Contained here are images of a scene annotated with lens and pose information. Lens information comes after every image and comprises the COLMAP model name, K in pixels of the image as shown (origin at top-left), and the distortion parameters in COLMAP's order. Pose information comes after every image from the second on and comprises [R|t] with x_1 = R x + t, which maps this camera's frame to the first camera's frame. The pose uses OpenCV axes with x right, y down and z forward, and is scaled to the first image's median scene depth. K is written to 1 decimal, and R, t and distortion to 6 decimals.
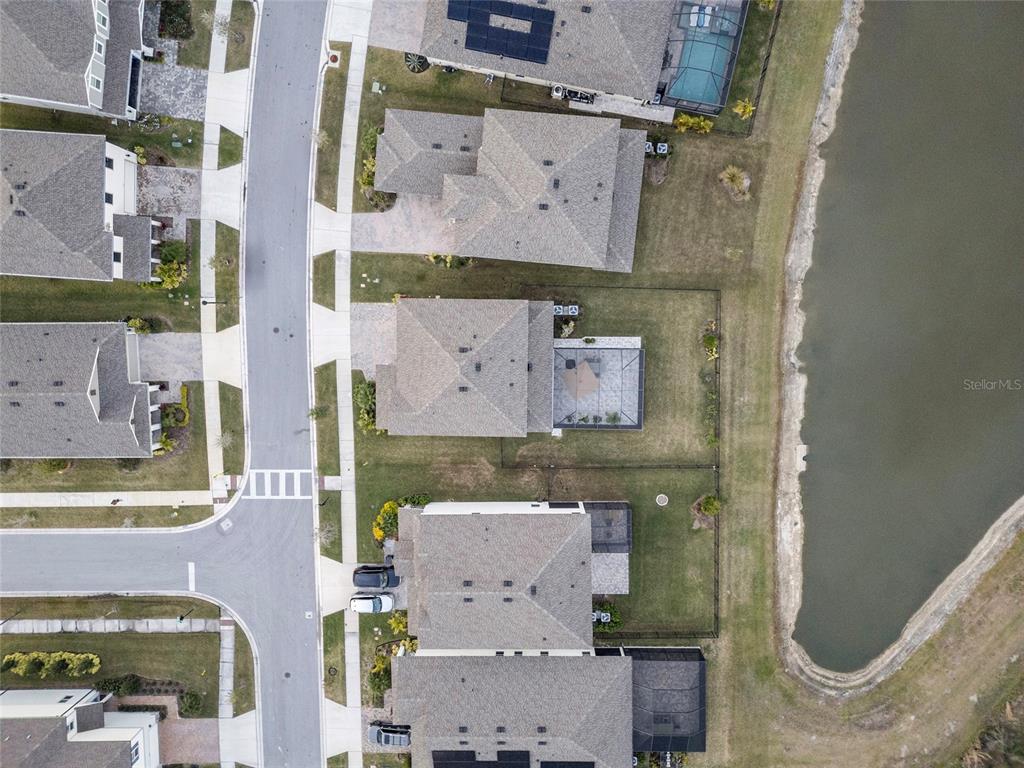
lens RADIAL K [[721.8, 0, 512.0], [0, 721.8, 384.0], [0, 0, 1]] dist [0.053887, -0.052220]
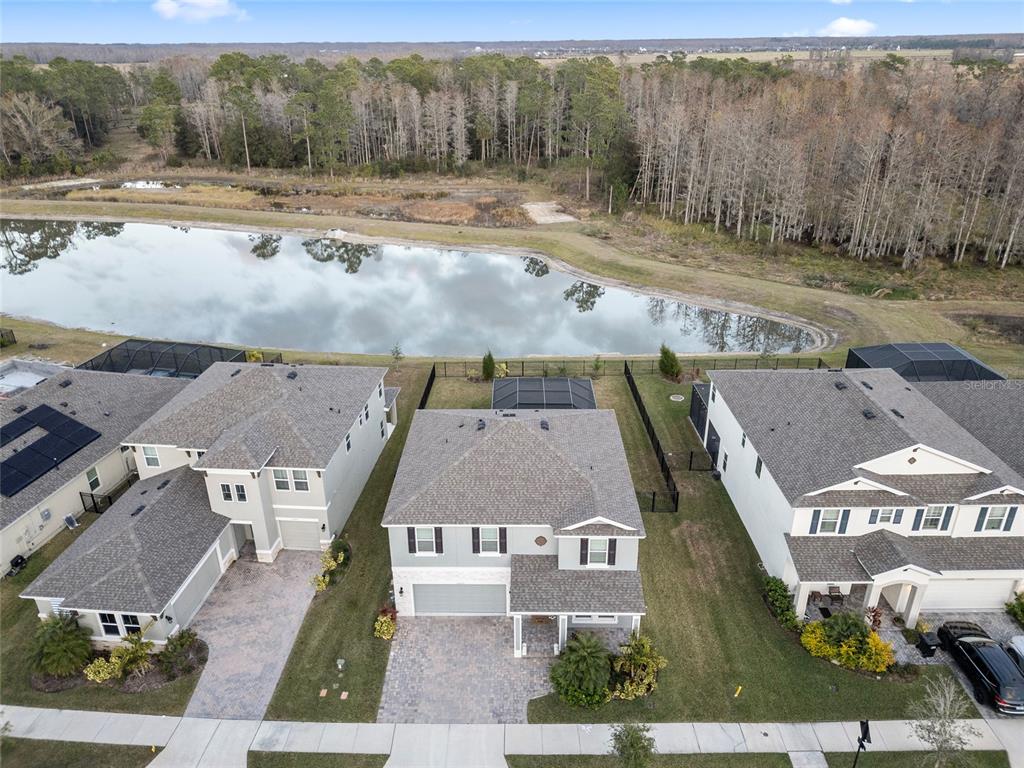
lens RADIAL K [[721.8, 0, 512.0], [0, 721.8, 384.0], [0, 0, 1]] dist [0.053887, -0.052220]
pose [[0.004976, -0.382386, 0.923989, -0.560168], [0.995003, -0.090250, -0.042707, 0.007749], [0.099721, 0.919585, 0.380026, 0.653804]]
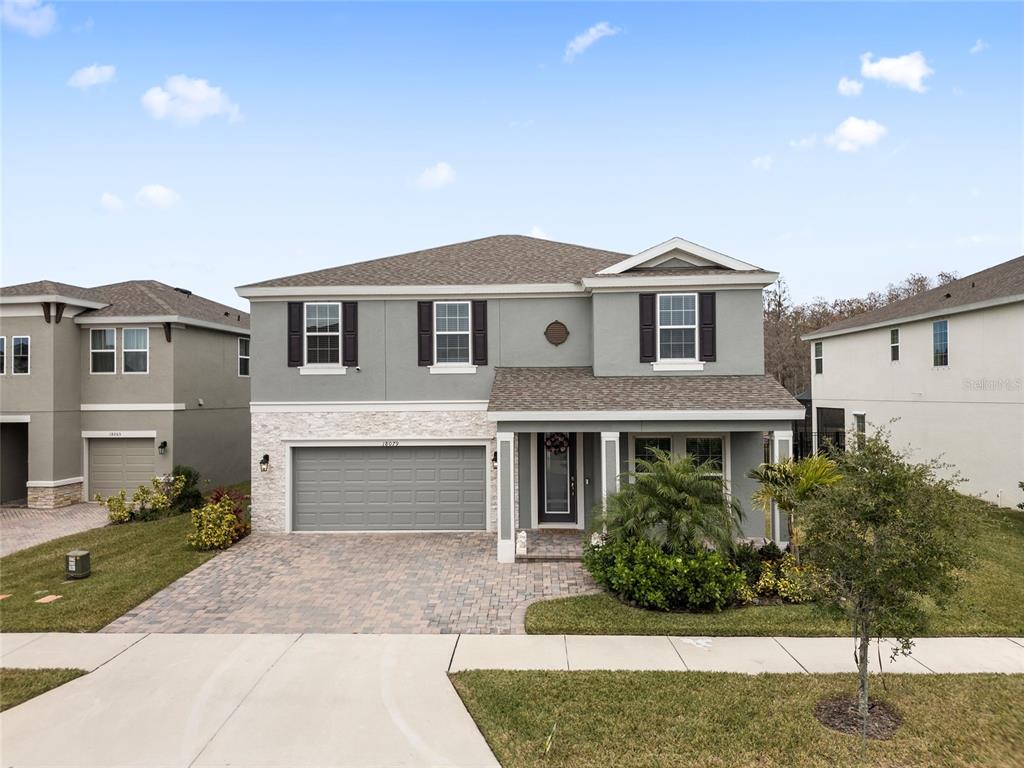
lens RADIAL K [[721.8, 0, 512.0], [0, 721.8, 384.0], [0, 0, 1]] dist [0.053887, -0.052220]
pose [[0.031243, 0.061856, 0.997596, -0.385020], [0.994602, -0.100733, -0.024903, -0.014097], [0.098950, 0.992989, -0.064669, 0.973426]]
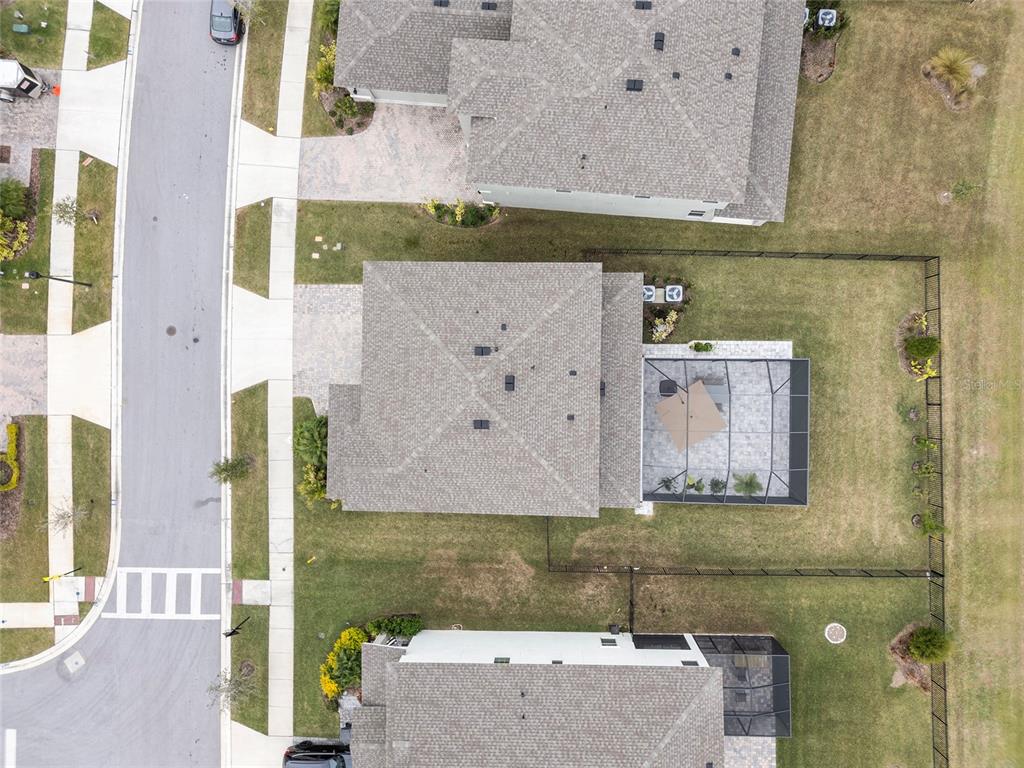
lens RADIAL K [[721.8, 0, 512.0], [0, 721.8, 384.0], [0, 0, 1]] dist [0.053887, -0.052220]
pose [[0.999662, 0.005434, -0.025409, -0.028477], [-0.007857, 0.995322, -0.096293, 0.025512], [0.024767, 0.096460, 0.995029, 0.419976]]
